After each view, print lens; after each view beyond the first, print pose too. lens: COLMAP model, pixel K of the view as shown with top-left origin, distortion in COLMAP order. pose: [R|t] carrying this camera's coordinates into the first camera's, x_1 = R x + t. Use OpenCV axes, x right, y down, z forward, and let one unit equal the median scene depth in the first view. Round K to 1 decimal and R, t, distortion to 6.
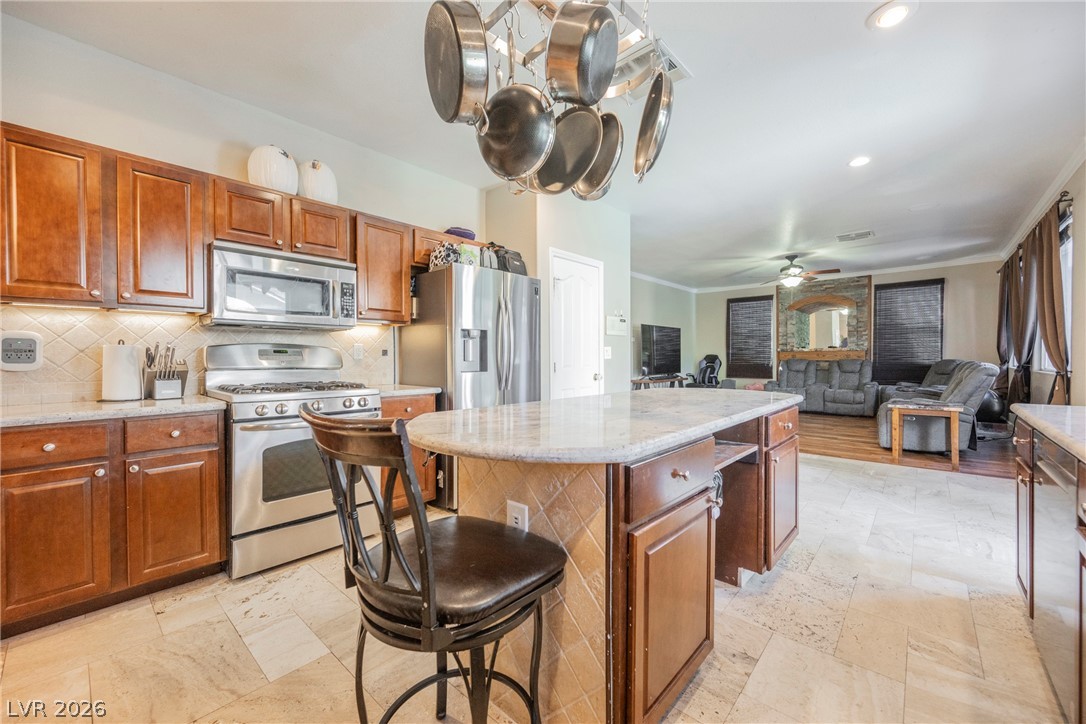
lens RADIAL K [[424.9, 0, 545.3], [0, 424.9, 361.0], [0, 0, 1]] dist [-0.003060, -0.000052]
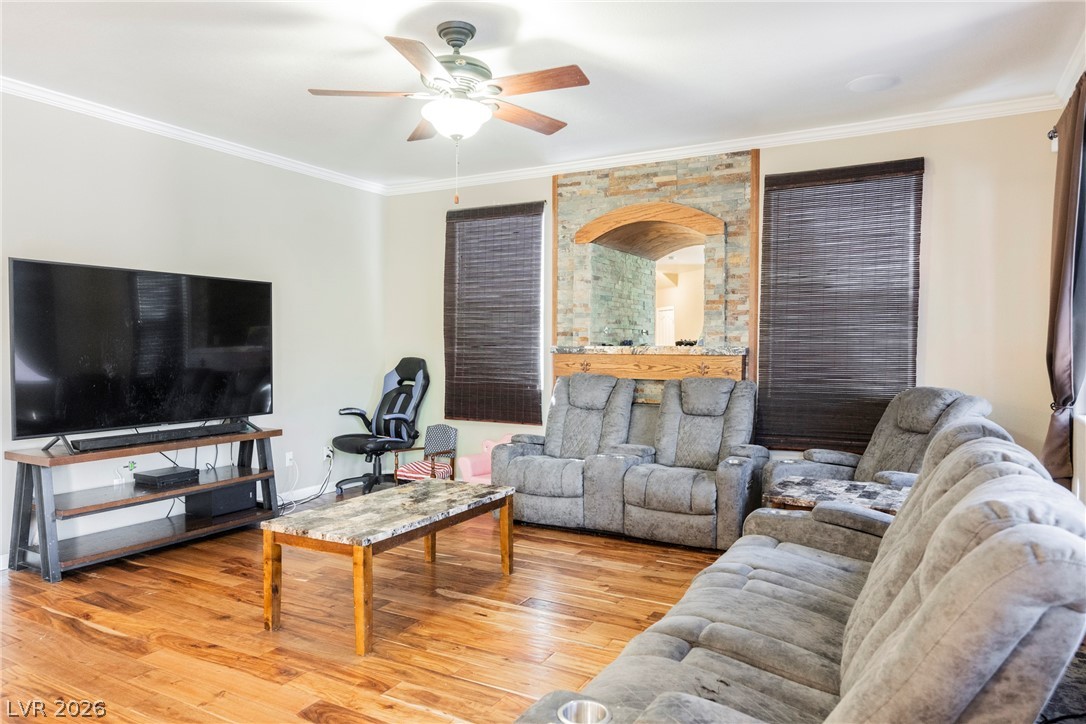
lens RADIAL K [[708.1, 0, 543.8], [0, 708.1, 362.5], [0, 0, 1]] dist [-0.004626, 0.000885]
pose [[0.975268, 0.005207, 0.220966, 0.447460], [-0.009103, 0.999821, 0.016616, -0.026796], [-0.220840, -0.018217, 0.975140, 0.436742]]
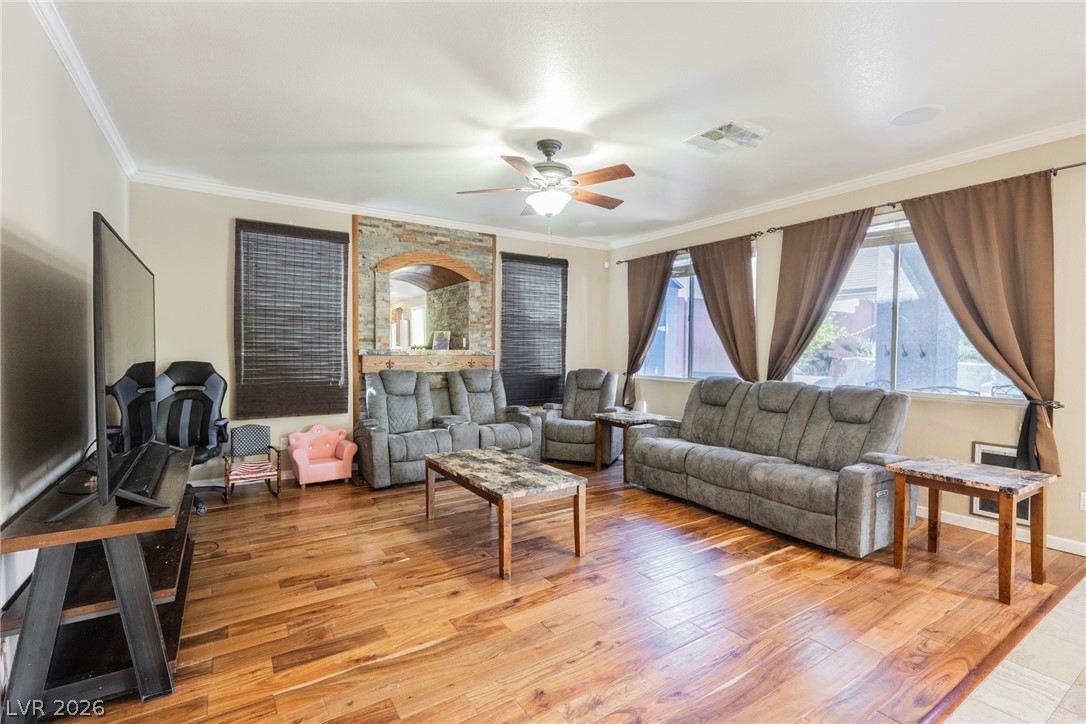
lens RADIAL K [[495.3, 0, 542.3], [0, 495.3, 362.8], [0, 0, 1]] dist [0.001449, 0.000261]
pose [[0.264906, -0.019577, 0.964076, 0.073736], [-0.002410, 0.999777, 0.020964, -0.028371], [-0.964271, -0.007877, 0.264800, 0.727303]]
